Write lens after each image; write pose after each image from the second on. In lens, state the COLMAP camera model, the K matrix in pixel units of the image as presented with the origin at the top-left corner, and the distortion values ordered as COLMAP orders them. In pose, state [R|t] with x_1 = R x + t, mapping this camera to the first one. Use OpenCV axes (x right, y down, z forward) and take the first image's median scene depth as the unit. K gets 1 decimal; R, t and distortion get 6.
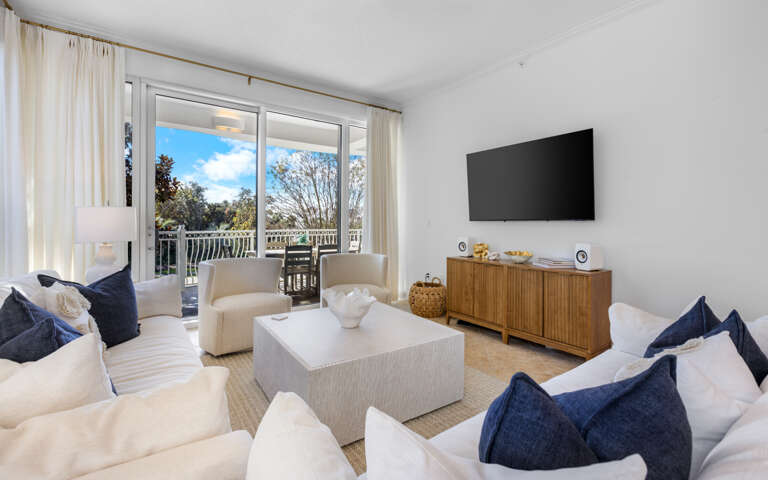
lens RADIAL K [[340.6, 0, 380.8], [0, 340.6, 226.4], [0, 0, 1]] dist [-0.000363, -0.000048]
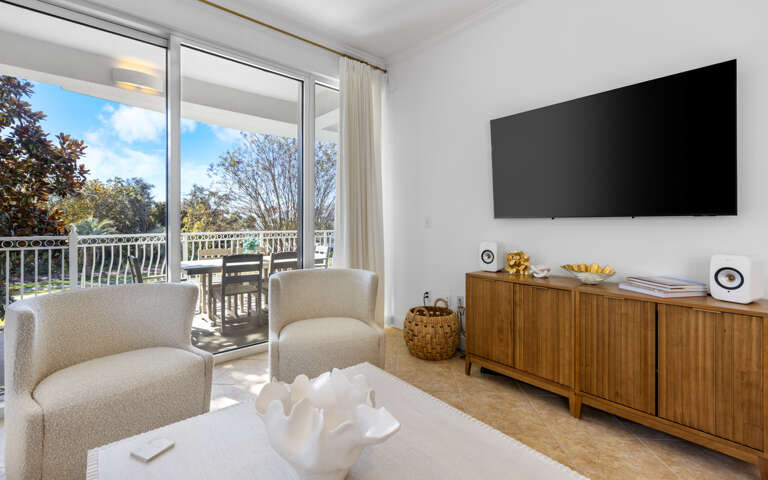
lens RADIAL K [[340.6, 0, 380.8], [0, 340.6, 226.4], [0, 0, 1]] dist [-0.000363, -0.000048]
pose [[0.994532, -0.005172, 0.104308, -0.029640], [0.005212, 0.999986, -0.000114, -0.000875], [-0.104306, 0.000658, 0.994545, 0.271593]]
